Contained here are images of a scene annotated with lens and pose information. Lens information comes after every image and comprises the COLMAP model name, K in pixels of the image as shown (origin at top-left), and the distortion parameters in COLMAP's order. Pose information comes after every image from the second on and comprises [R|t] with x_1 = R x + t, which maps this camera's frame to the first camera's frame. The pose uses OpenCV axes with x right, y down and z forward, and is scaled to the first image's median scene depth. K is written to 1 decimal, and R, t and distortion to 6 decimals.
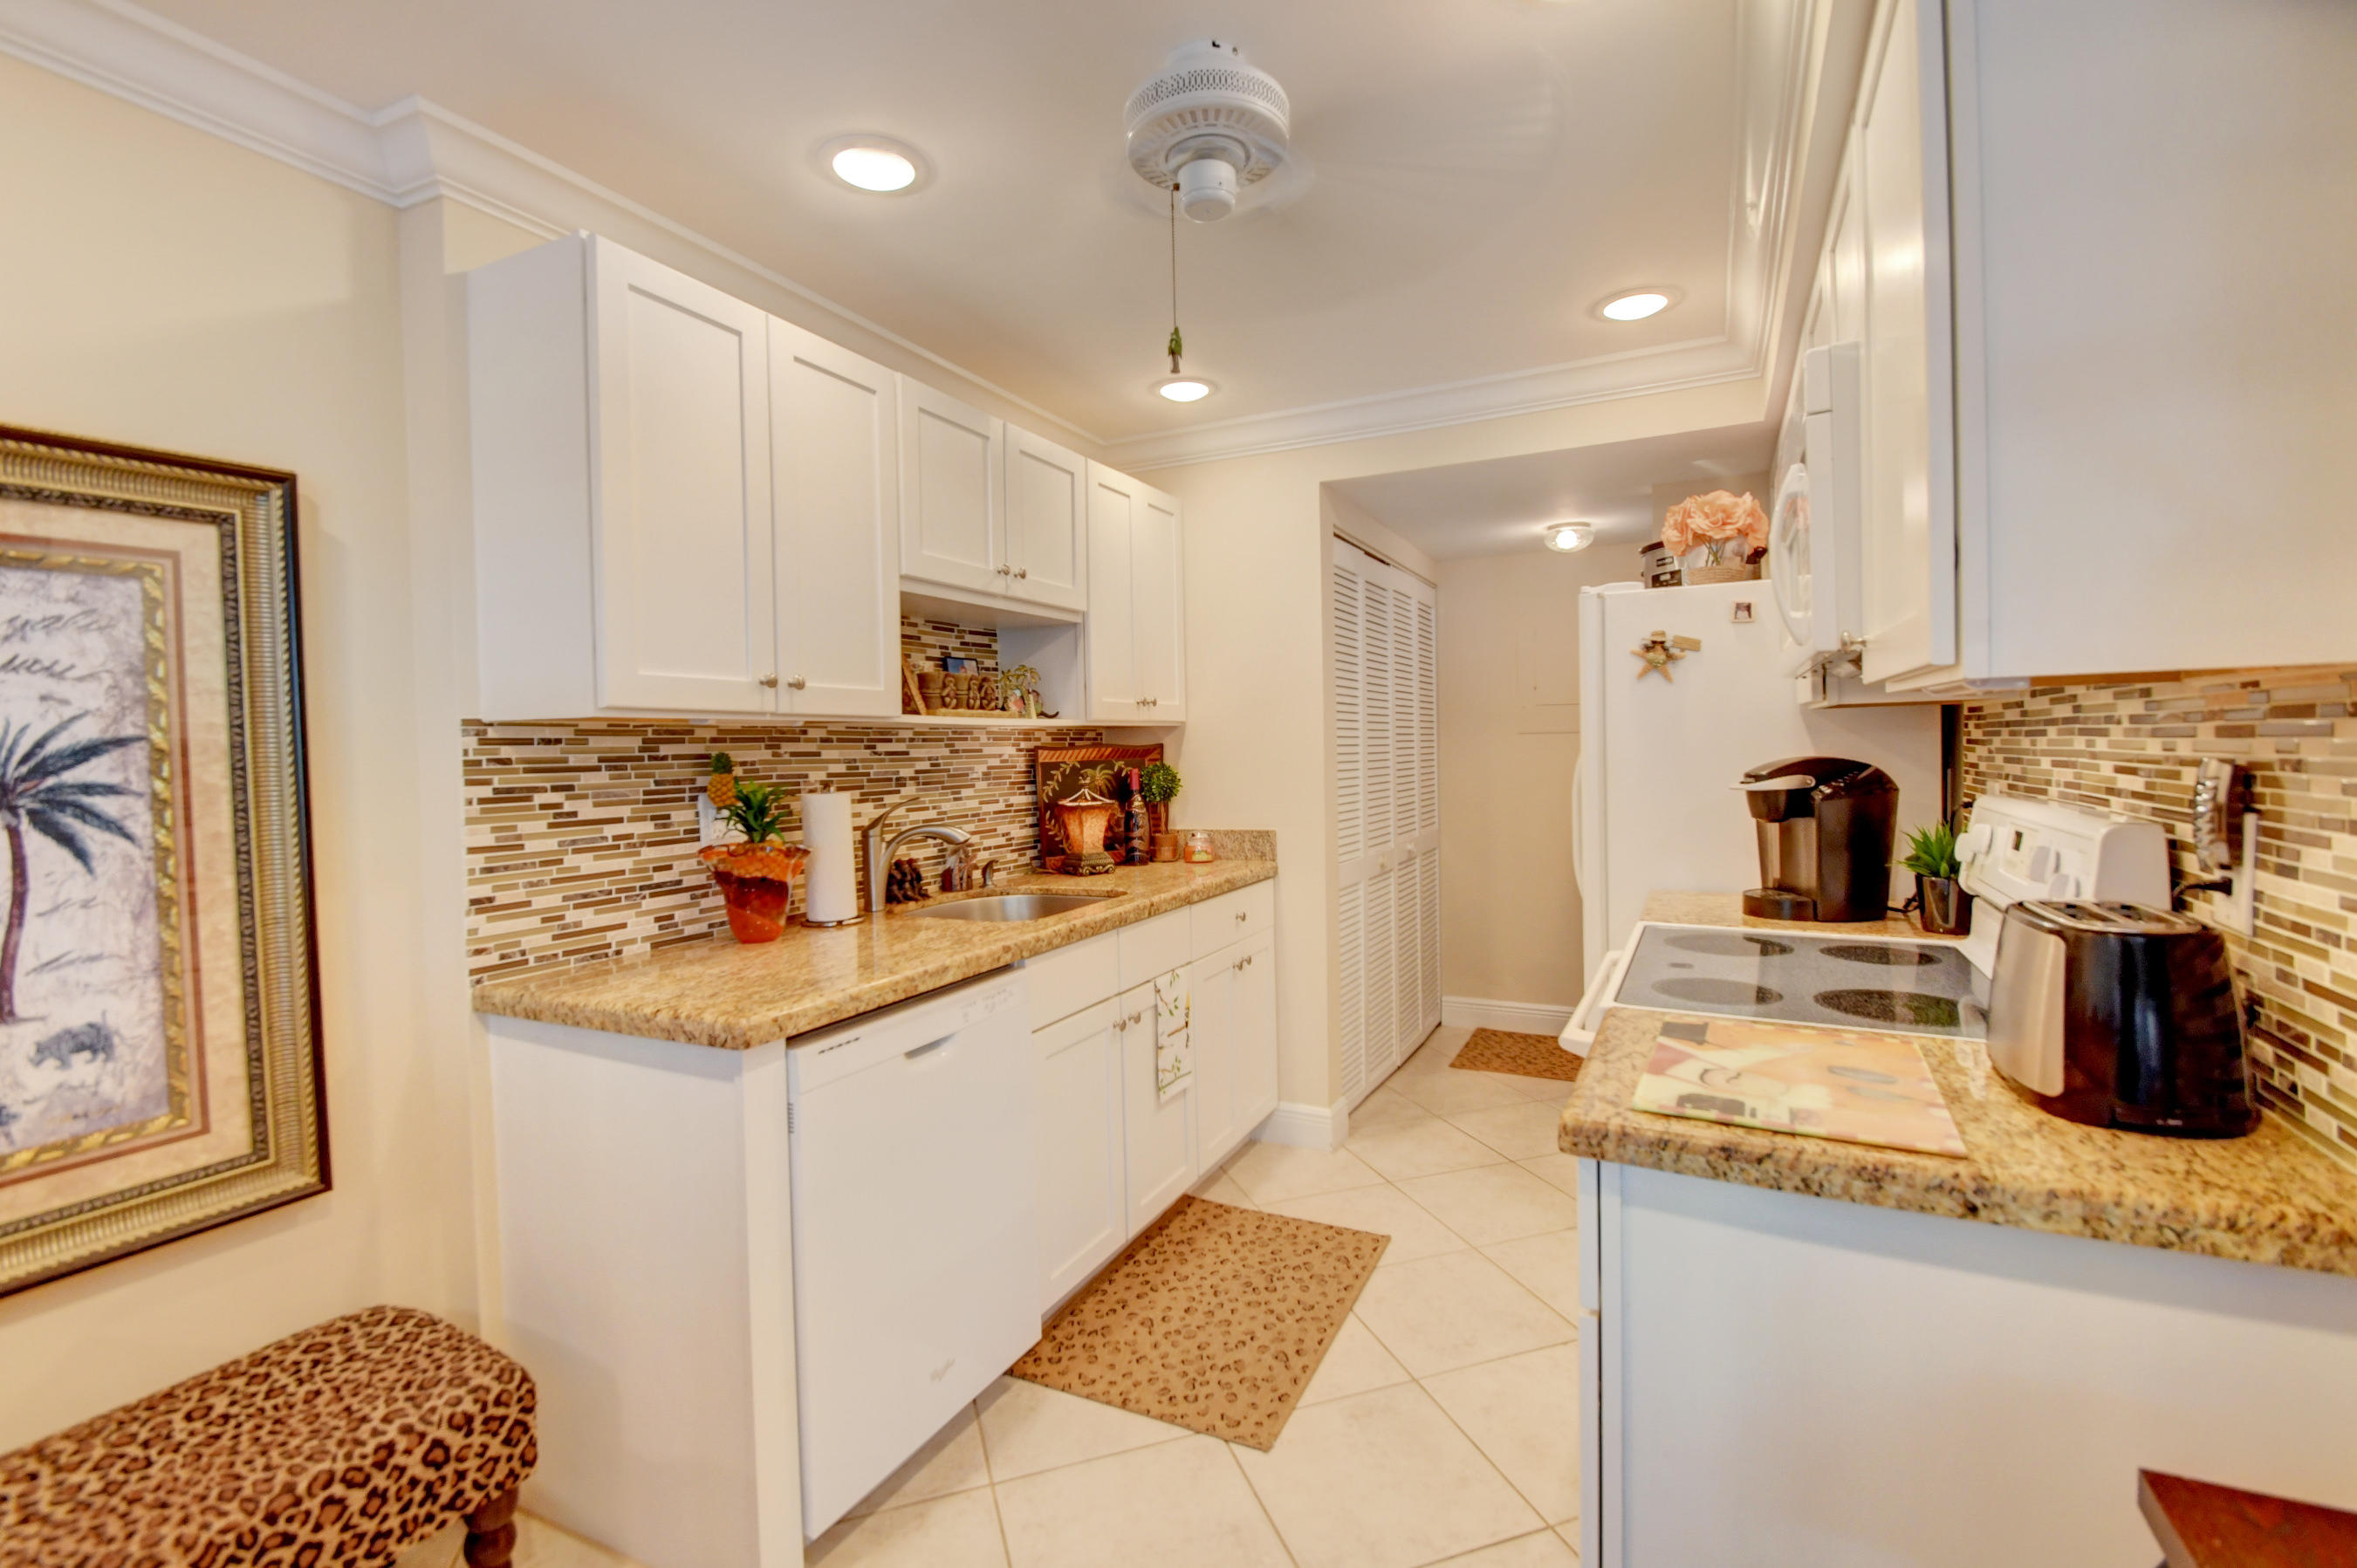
lens RADIAL K [[1040.4, 0, 1185.4], [0, 1040.4, 770.2], [0, 0, 1]] dist [0.028744, -0.026393]
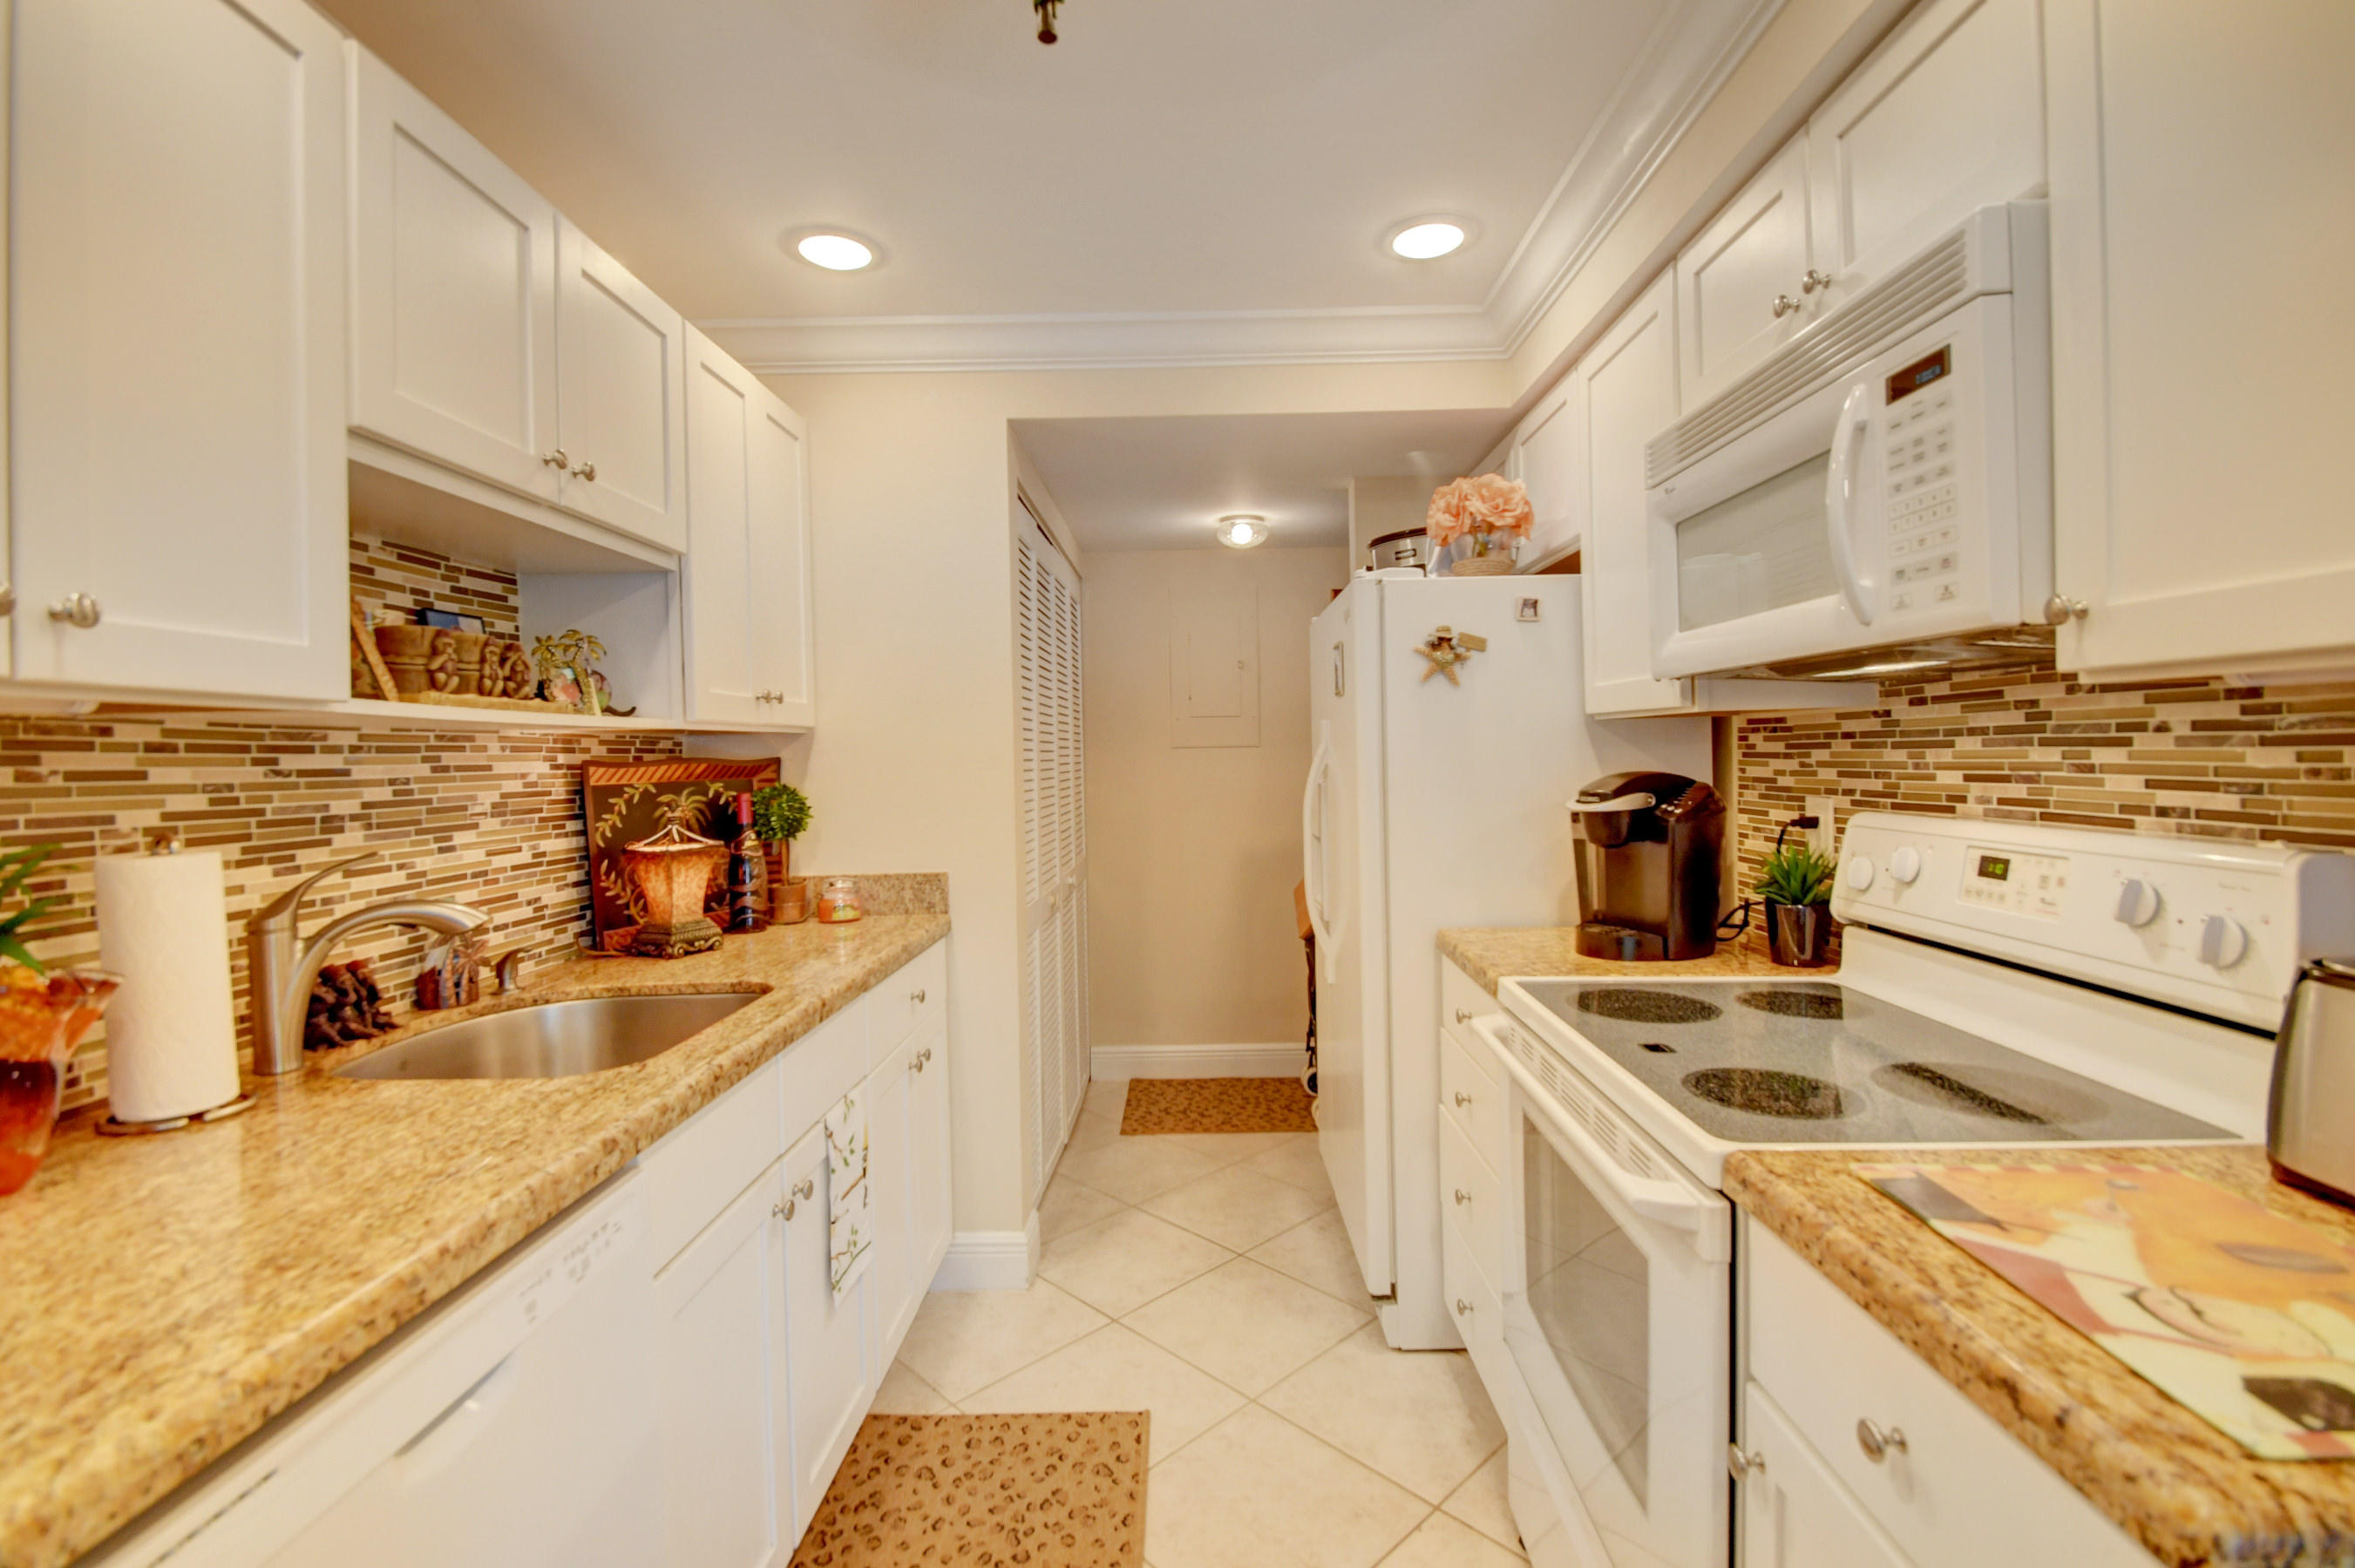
lens RADIAL K [[1039.6, 0, 1184.4], [0, 1039.6, 770.2], [0, 0, 1]] dist [0.028744, -0.026393]
pose [[0.902364, -0.003799, 0.430959, -0.098864], [0.010932, 0.999841, -0.014077, -0.004519], [-0.430837, 0.017414, 0.902262, 0.286302]]
